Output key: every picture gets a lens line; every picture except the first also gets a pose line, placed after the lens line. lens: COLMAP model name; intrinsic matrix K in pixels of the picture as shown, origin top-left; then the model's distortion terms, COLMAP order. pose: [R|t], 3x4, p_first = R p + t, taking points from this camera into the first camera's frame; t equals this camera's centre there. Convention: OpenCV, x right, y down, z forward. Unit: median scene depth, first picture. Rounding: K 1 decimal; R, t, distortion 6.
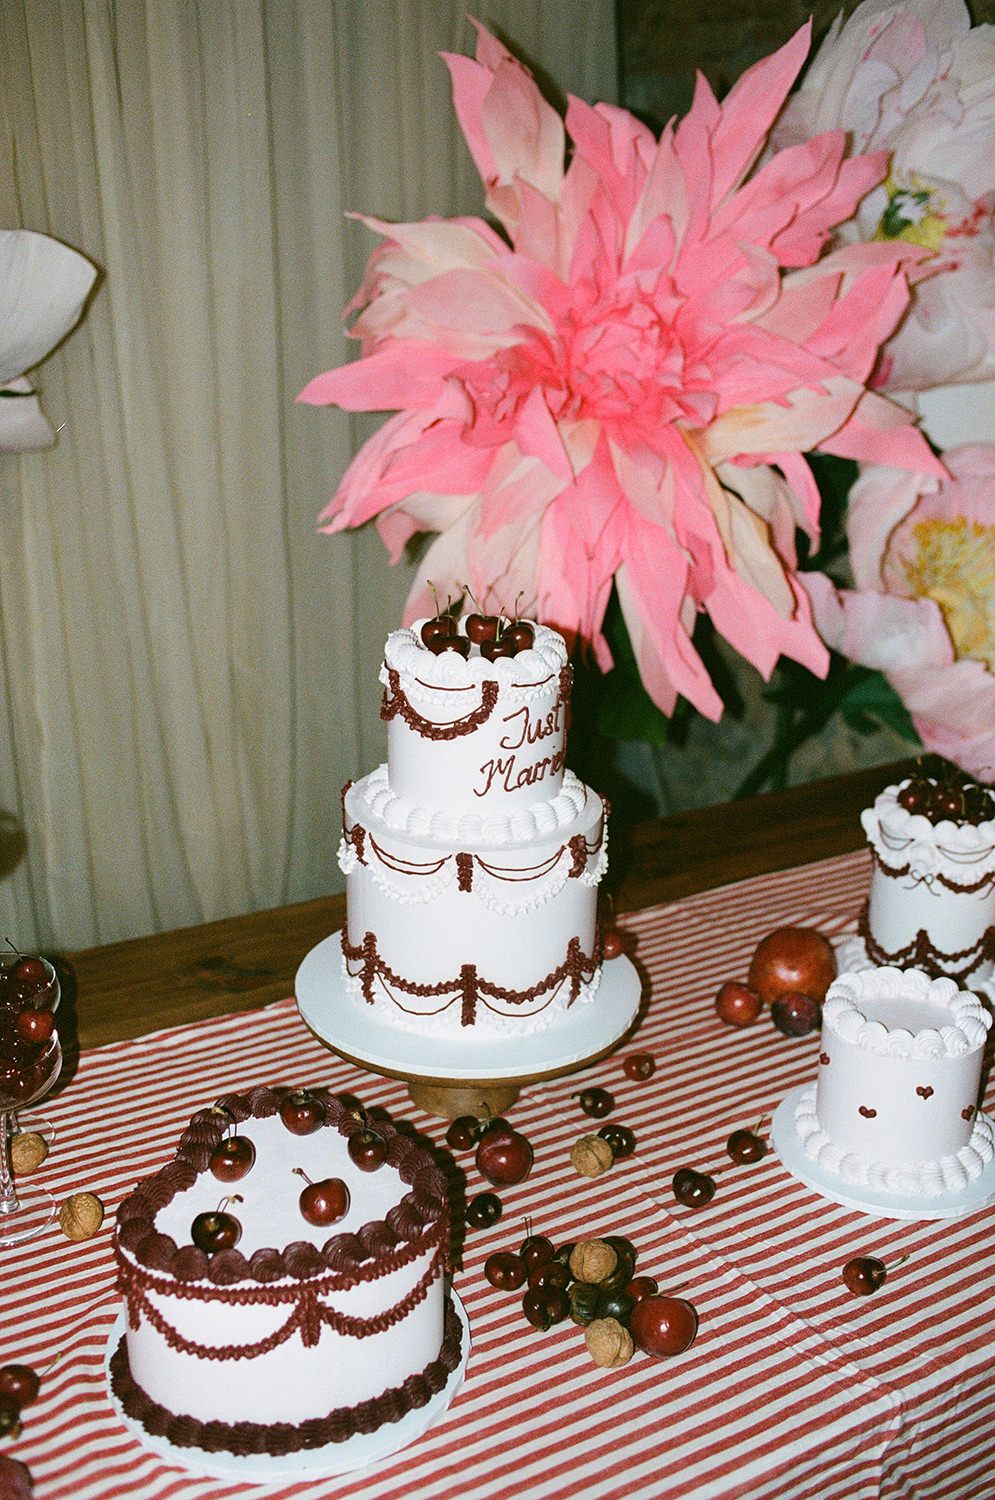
lens RADIAL K [[1577.0, 0, 519.8], [0, 1577.0, 695.0], [0, 0, 1]] dist [-0.056460, 0.000000]
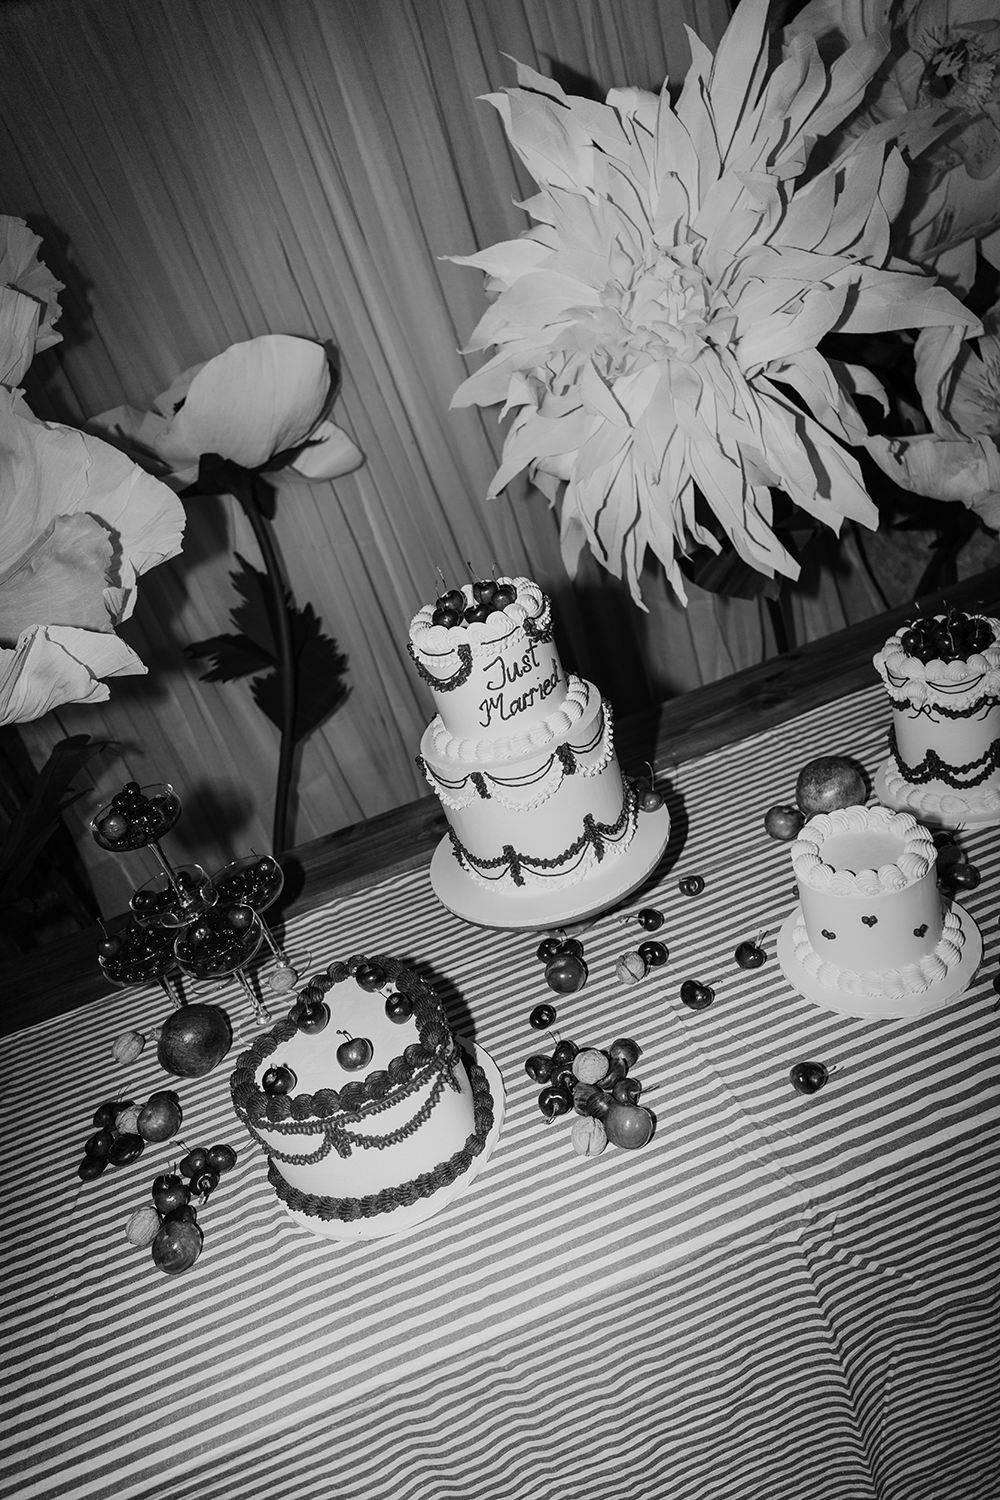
lens RADIAL K [[981.4, 0, 491.3], [0, 981.4, 754.2], [0, 0, 1]] dist [-0.001588, -0.000248]
pose [[0.903422, -0.120887, -0.411357, 0.319821], [0.208581, 0.962161, 0.175331, -0.058178], [0.374596, -0.244199, 0.894452, 0.254581]]
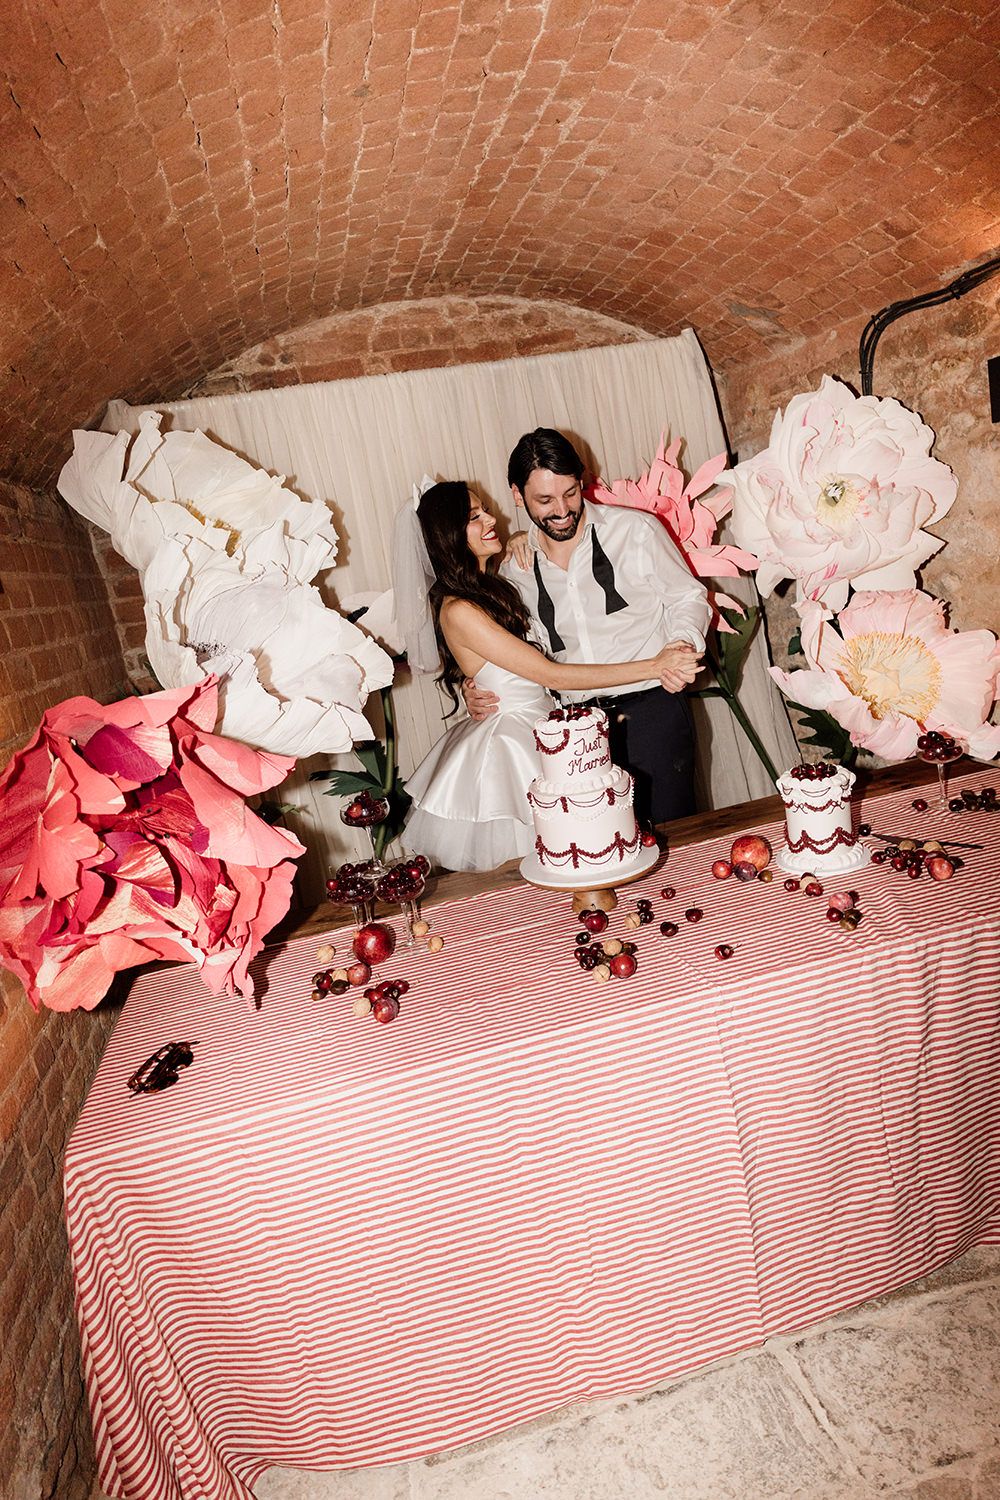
lens RADIAL K [[981.4, 0, 473.7], [0, 981.4, 730.5], [0, 0, 1]] dist [-0.001588, -0.000248]
pose [[0.925366, -0.110119, -0.362728, 0.418501], [0.074904, 0.991127, -0.109801, 0.155874], [0.371601, 0.074437, 0.925404, -0.540646]]
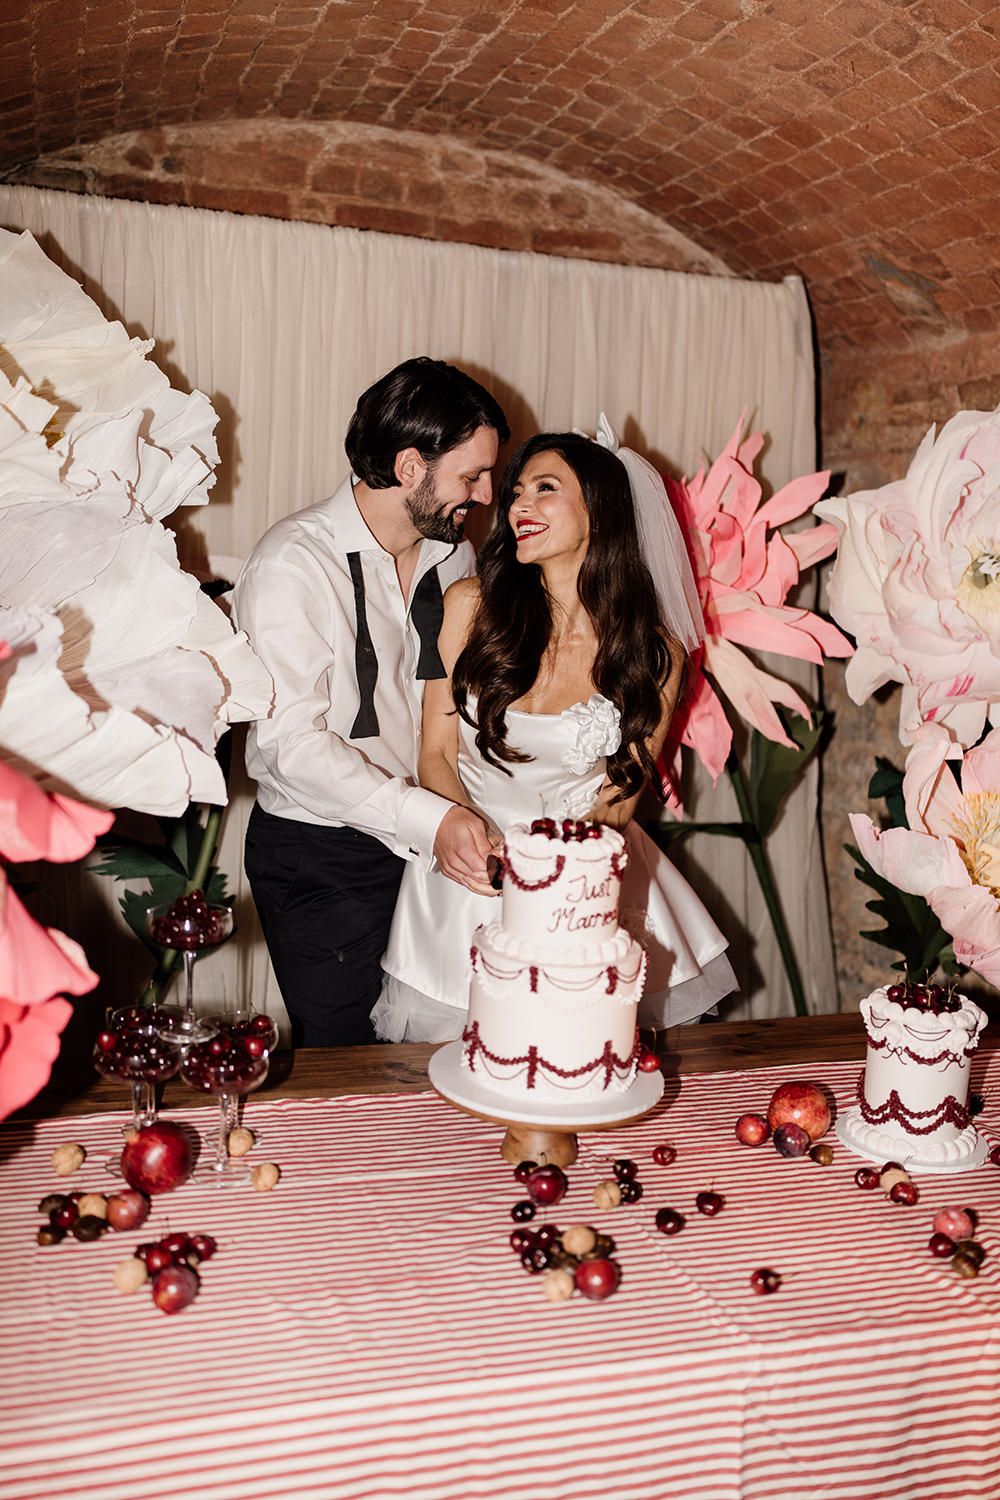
lens RADIAL K [[1498.3, 0, 491.3], [0, 1498.3, 713.3], [0, 0, 1]] dist [-0.004075, 0.000000]
pose [[0.970674, 0.063981, -0.231728, 0.242267], [-0.107893, 0.977343, -0.182100, 0.128255], [0.214827, 0.201762, 0.955584, -0.442386]]
